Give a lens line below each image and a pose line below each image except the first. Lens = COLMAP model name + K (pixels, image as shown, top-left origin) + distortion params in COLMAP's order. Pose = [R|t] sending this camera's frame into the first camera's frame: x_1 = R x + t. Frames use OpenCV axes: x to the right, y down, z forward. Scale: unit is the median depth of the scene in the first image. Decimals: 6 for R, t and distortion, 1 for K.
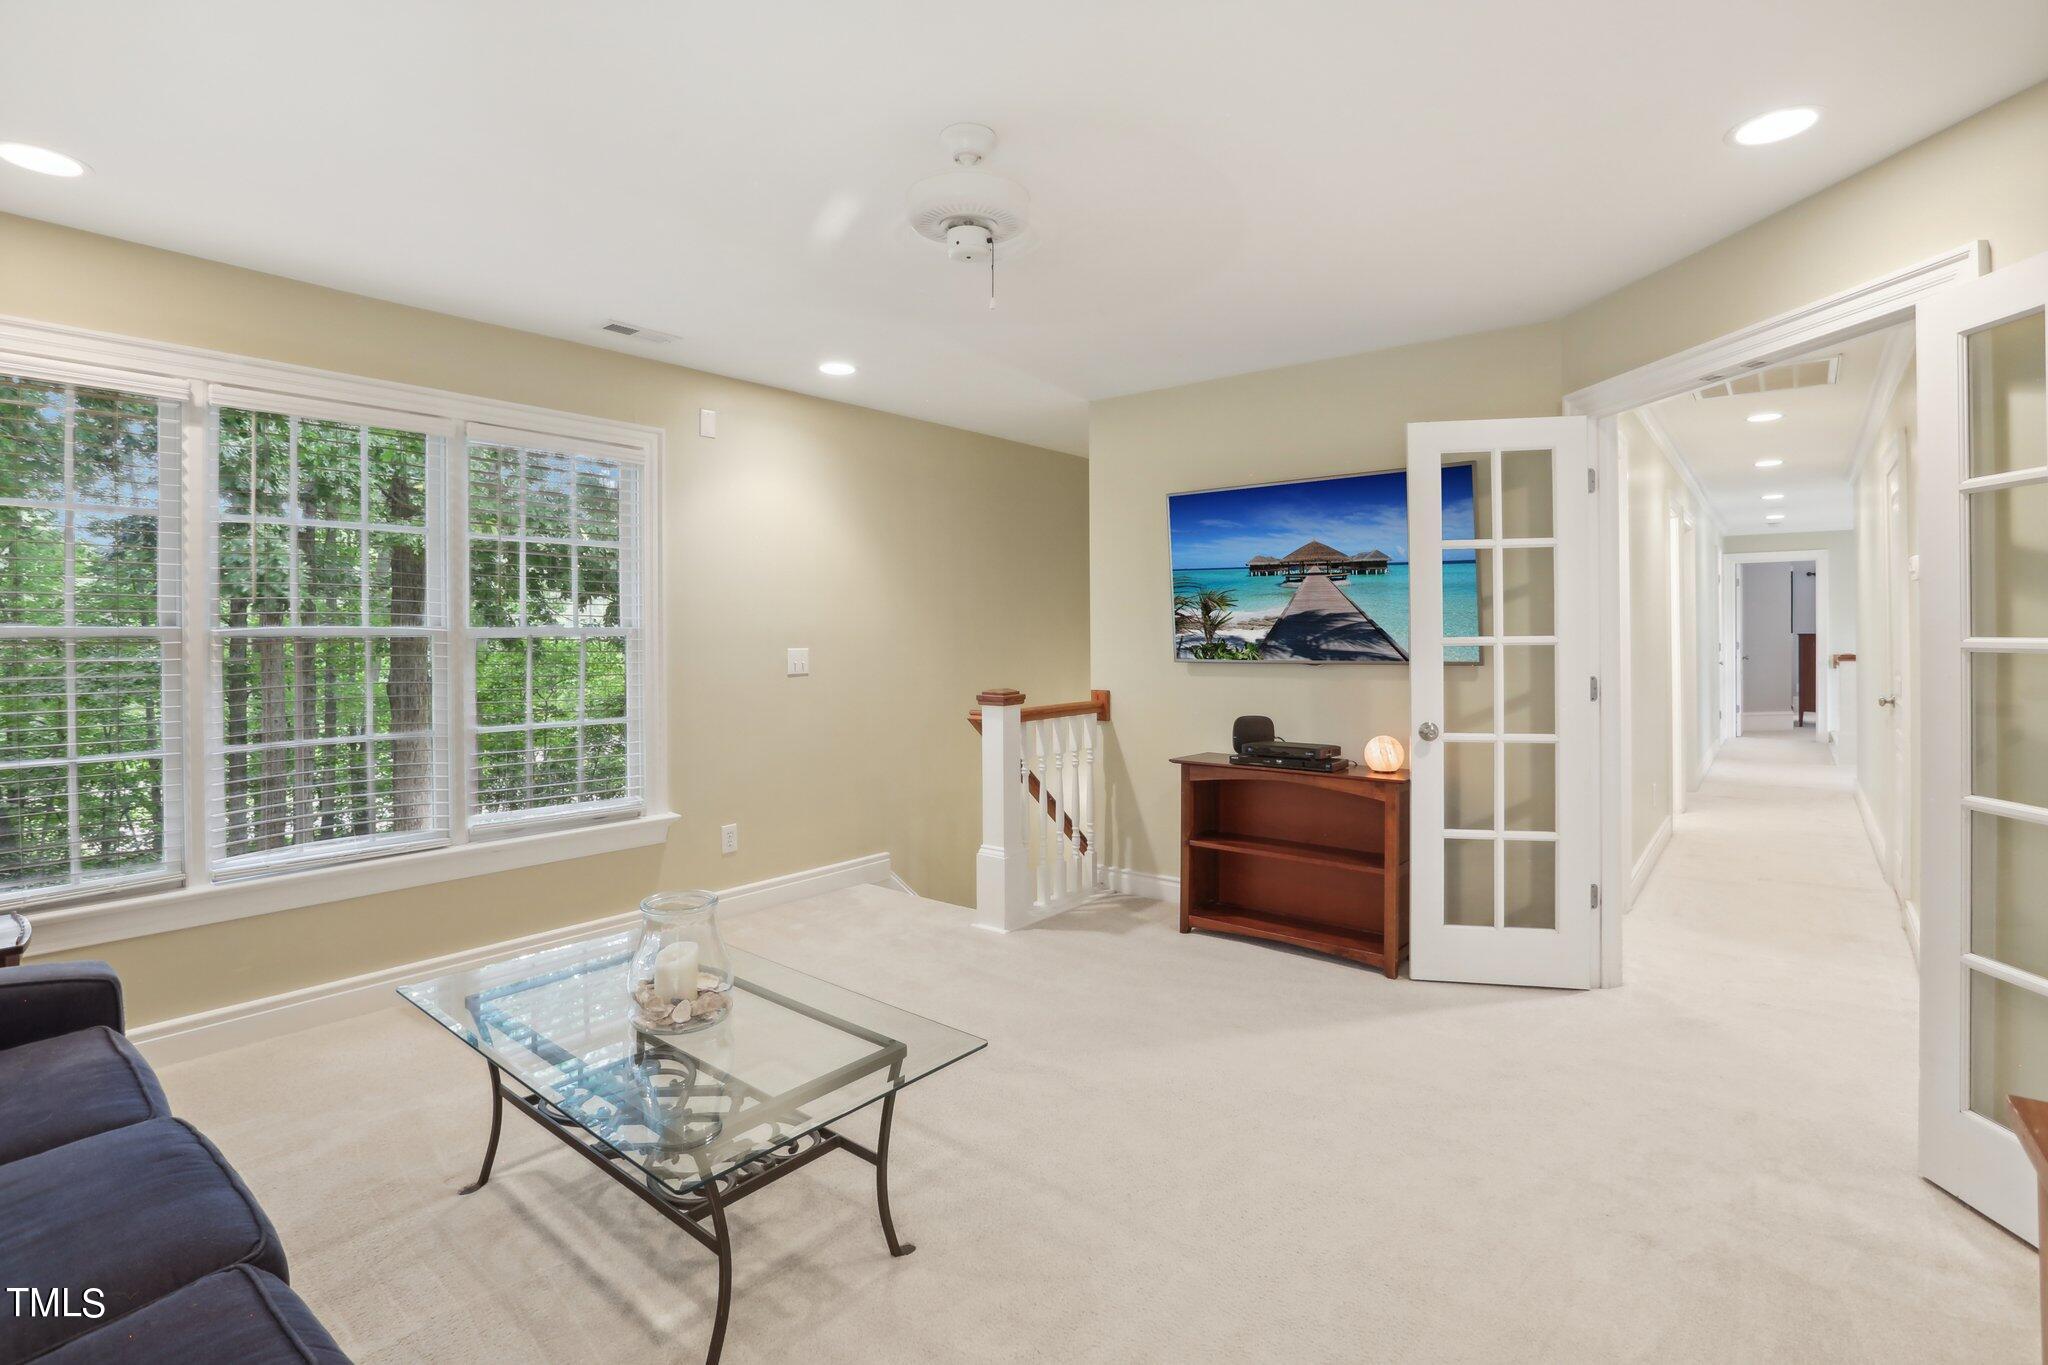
lens RADIAL K [[955.8, 0, 1038.2], [0, 955.8, 631.4], [0, 0, 1]] dist [-0.002161, -0.000143]
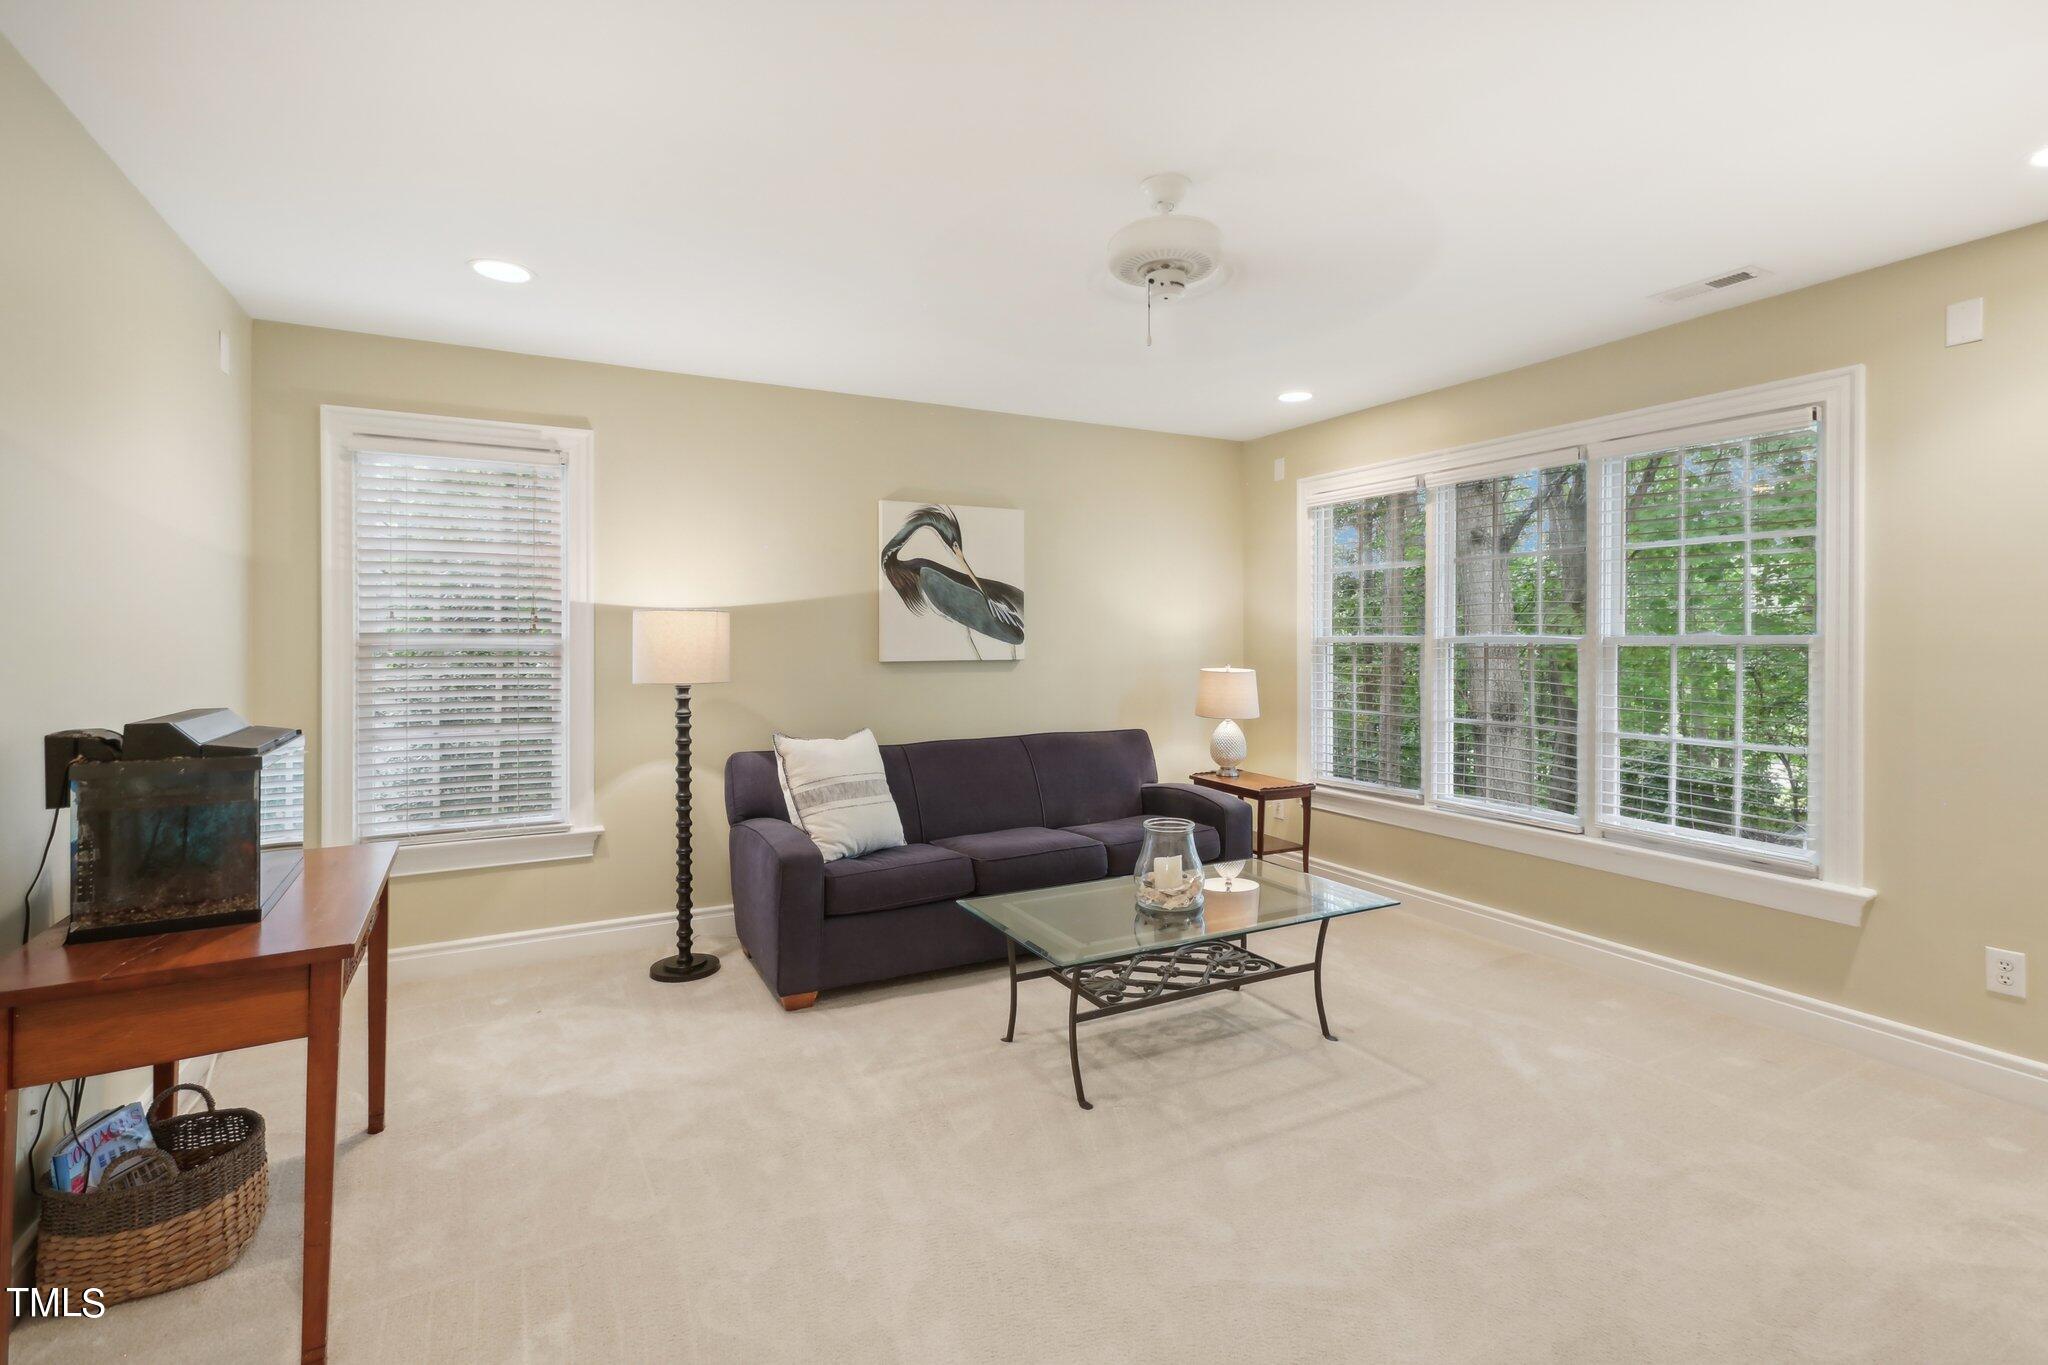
lens RADIAL K [[955.8, 0, 1027.6], [0, 955.8, 645.2], [0, 0, 1]] dist [-0.002161, -0.000143]
pose [[-0.382004, -0.000088, -0.924161, 0.554964], [-0.010693, 0.999933, 0.004324, 0.008430], [0.924099, 0.011534, -0.381979, 0.721760]]
